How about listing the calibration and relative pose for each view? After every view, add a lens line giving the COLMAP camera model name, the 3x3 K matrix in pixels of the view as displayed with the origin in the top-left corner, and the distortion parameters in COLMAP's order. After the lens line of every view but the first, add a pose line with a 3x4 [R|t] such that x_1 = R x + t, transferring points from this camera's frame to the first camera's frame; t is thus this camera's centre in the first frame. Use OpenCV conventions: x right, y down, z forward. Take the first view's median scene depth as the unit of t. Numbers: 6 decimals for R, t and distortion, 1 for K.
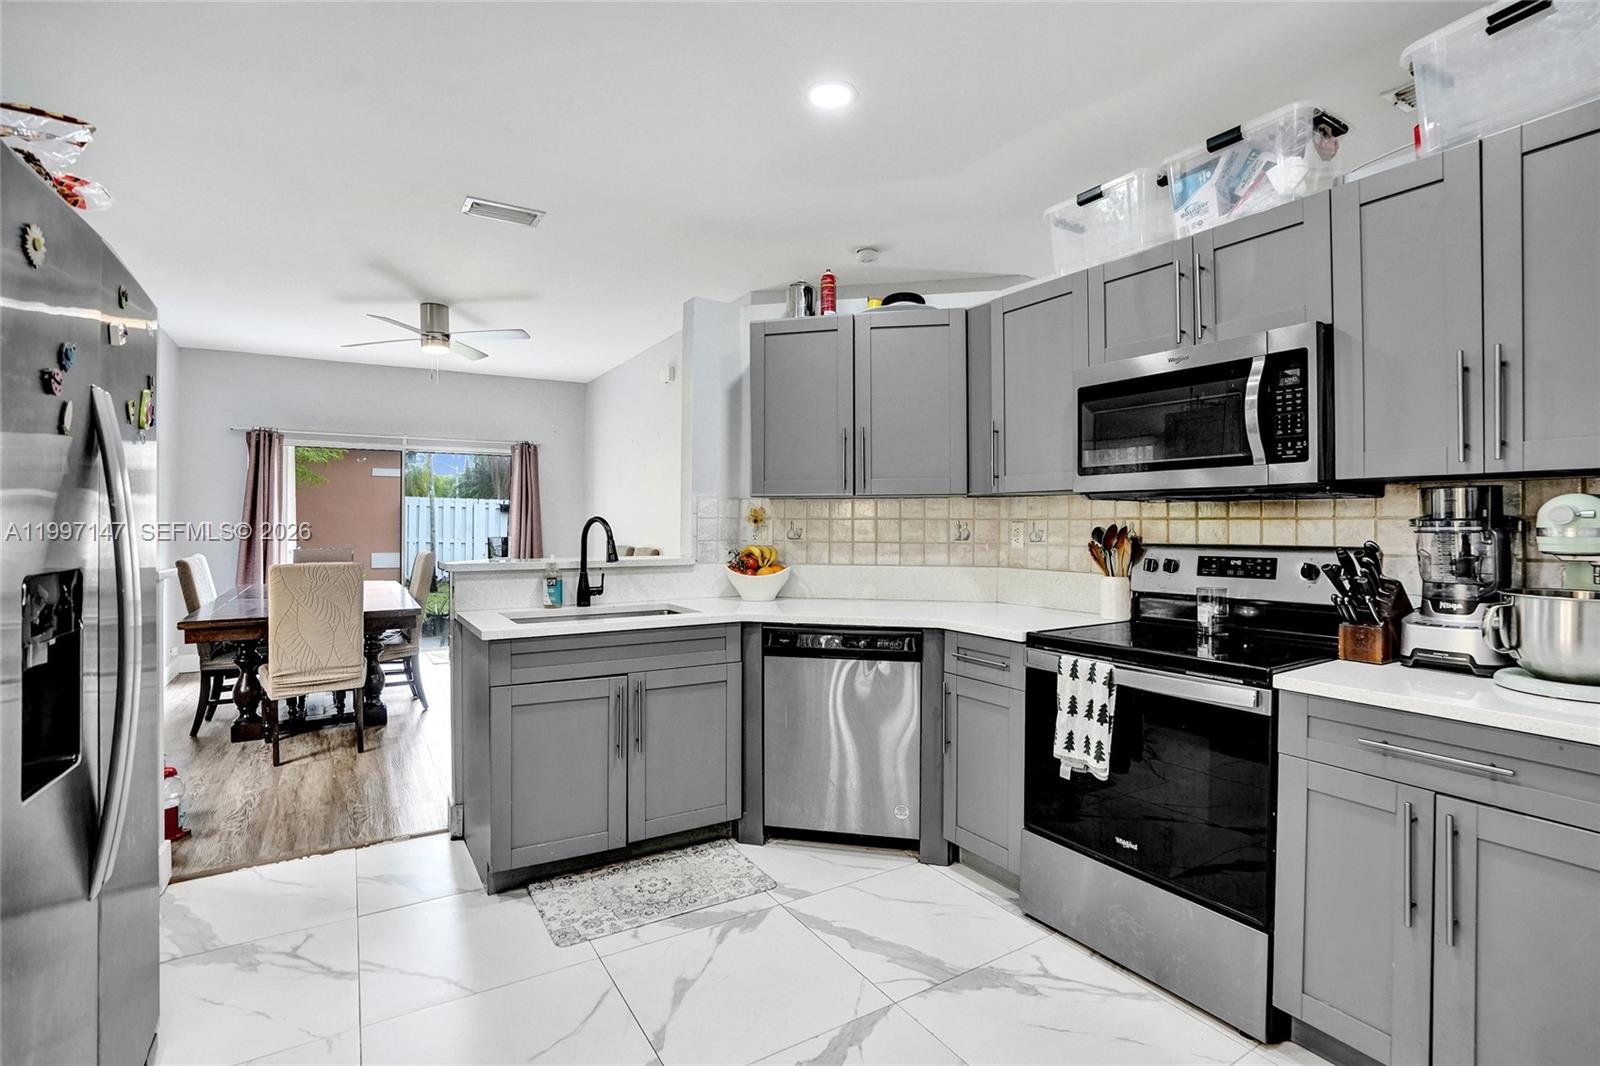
lens RADIAL K [[750.1, 0, 805.8], [0, 750.1, 508.9], [0, 0, 1]] dist [-0.045861, 0.000517]
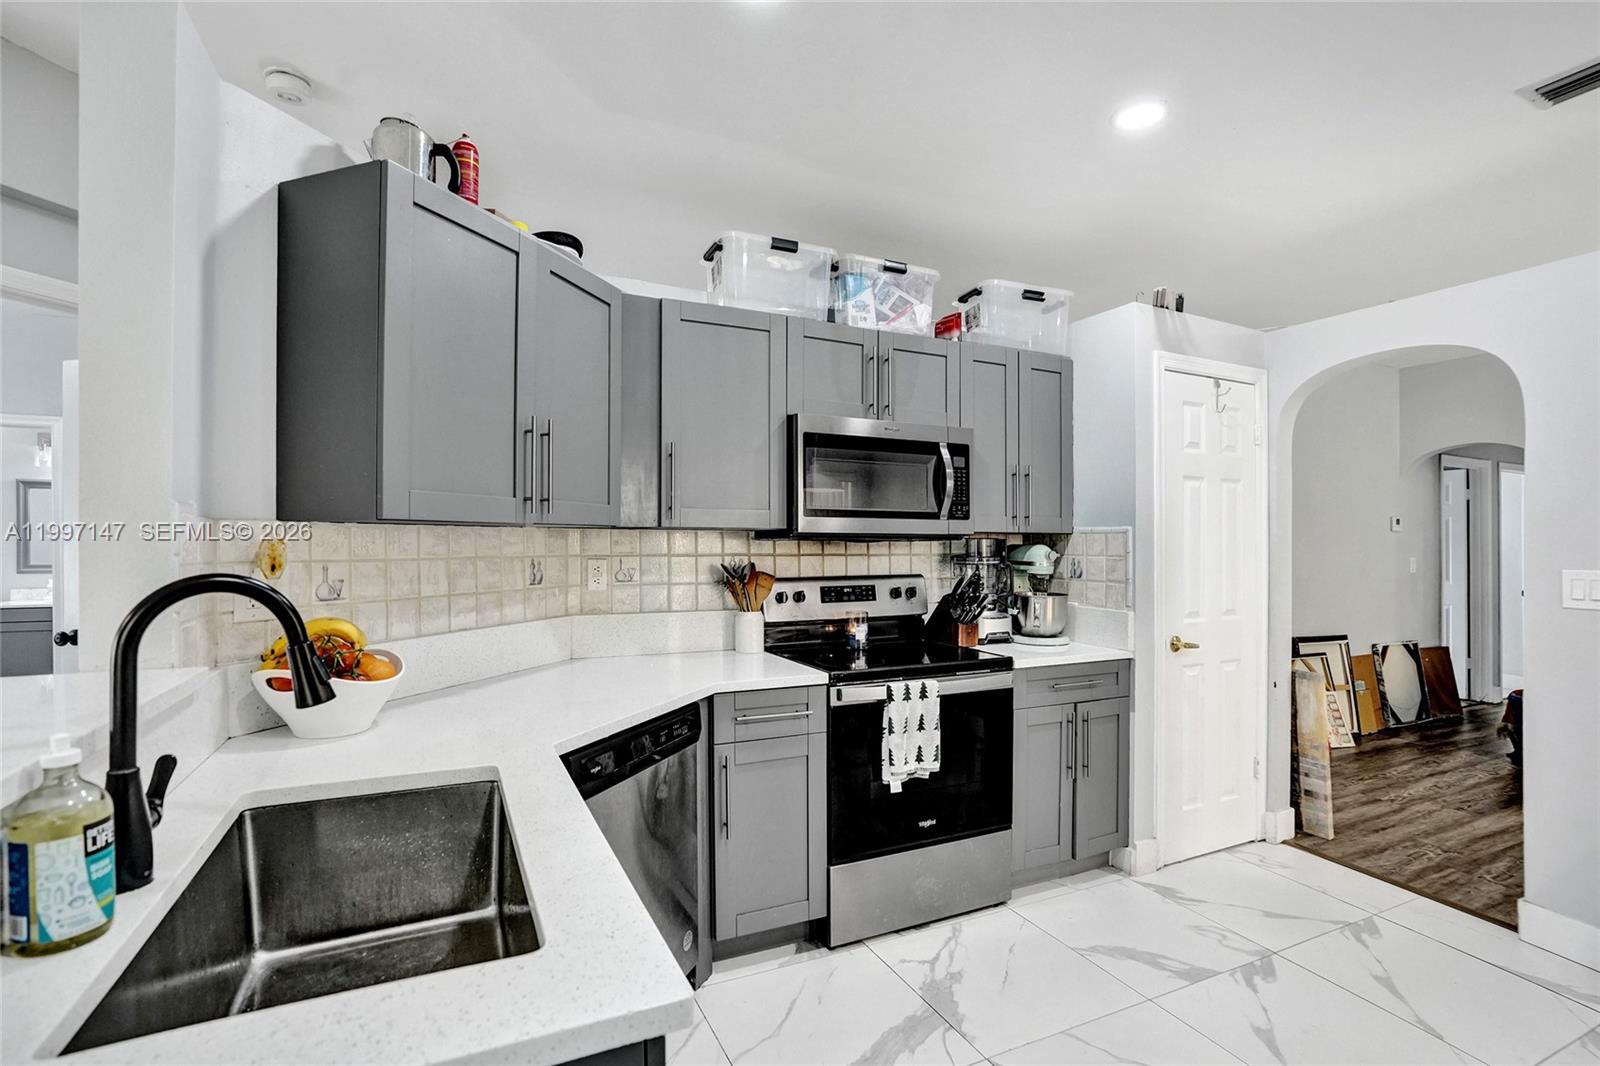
lens RADIAL K [[741.6, 0, 802.3], [0, 741.6, 539.8], [0, 0, 1]] dist [-0.065692, 0.022239]
pose [[0.120167, 0.002588, 0.992750, -0.585315], [-0.021616, 0.999766, 0.000010, -0.010324], [-0.992518, -0.021460, 0.120195, 0.775495]]
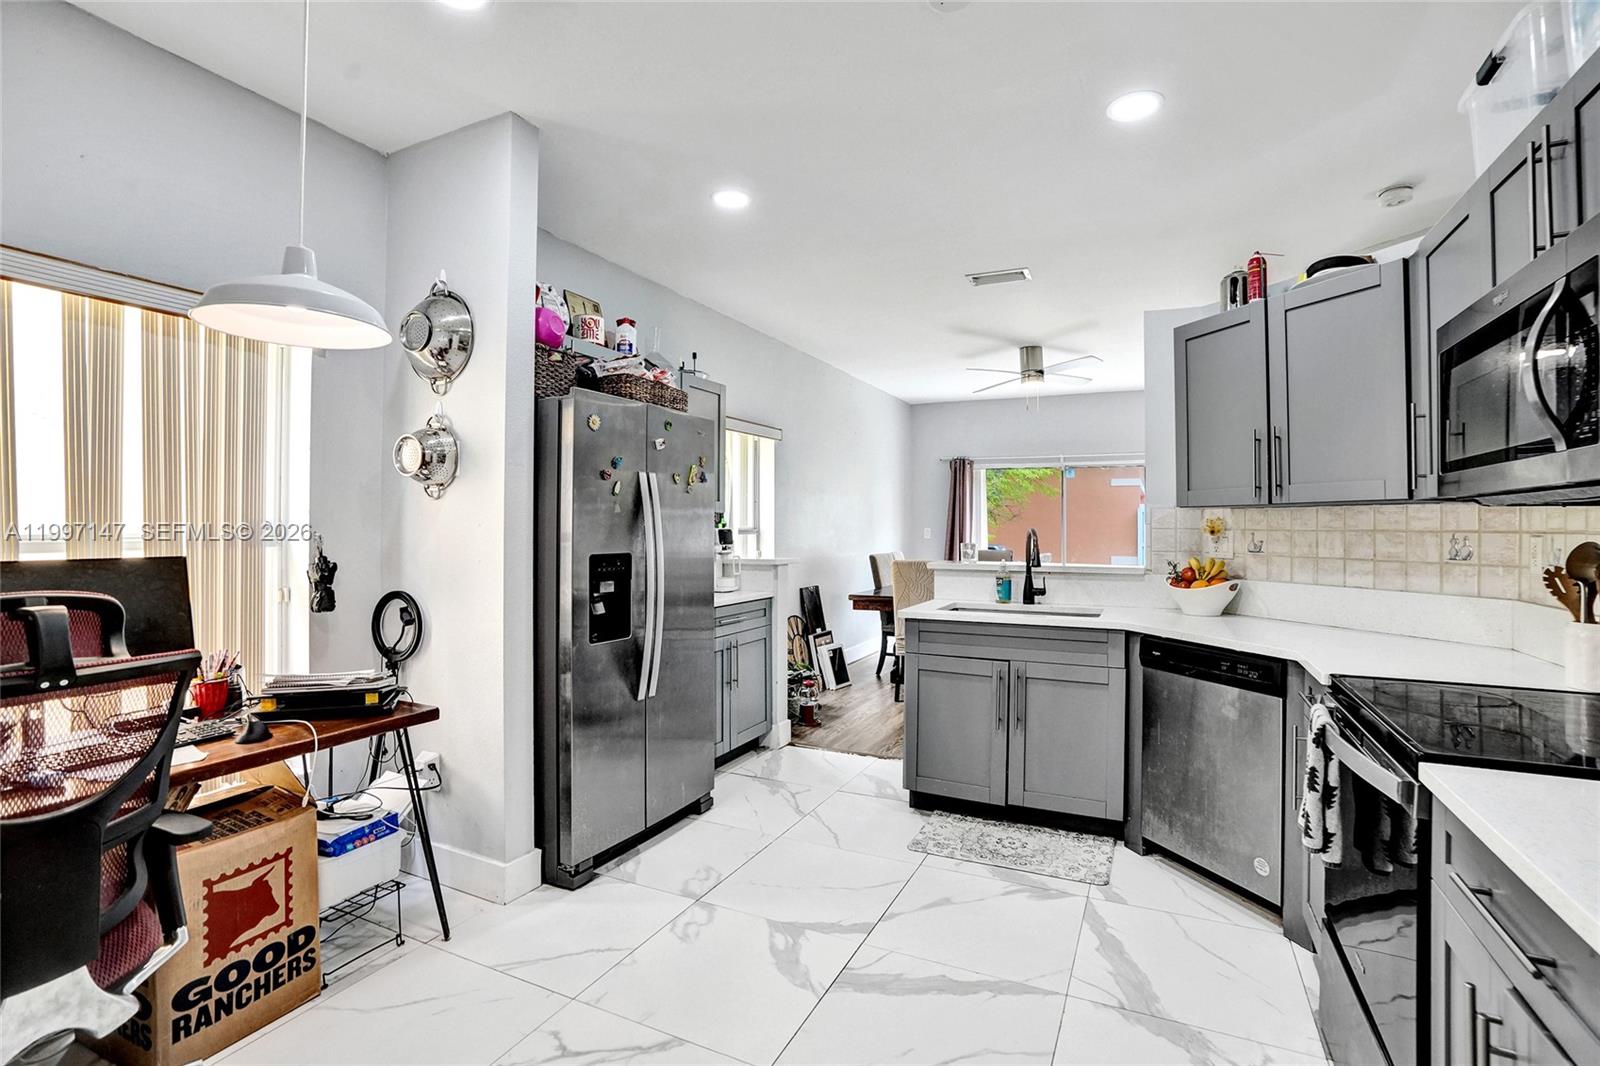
lens RADIAL K [[750.1, 0, 805.8], [0, 750.1, 508.9], [0, 0, 1]] dist [-0.045861, 0.000517]
pose [[0.538491, -0.017821, -0.842443, 0.553793], [0.012788, 0.999834, -0.012976, -0.009131], [0.842534, -0.003786, 0.538629, 0.084814]]
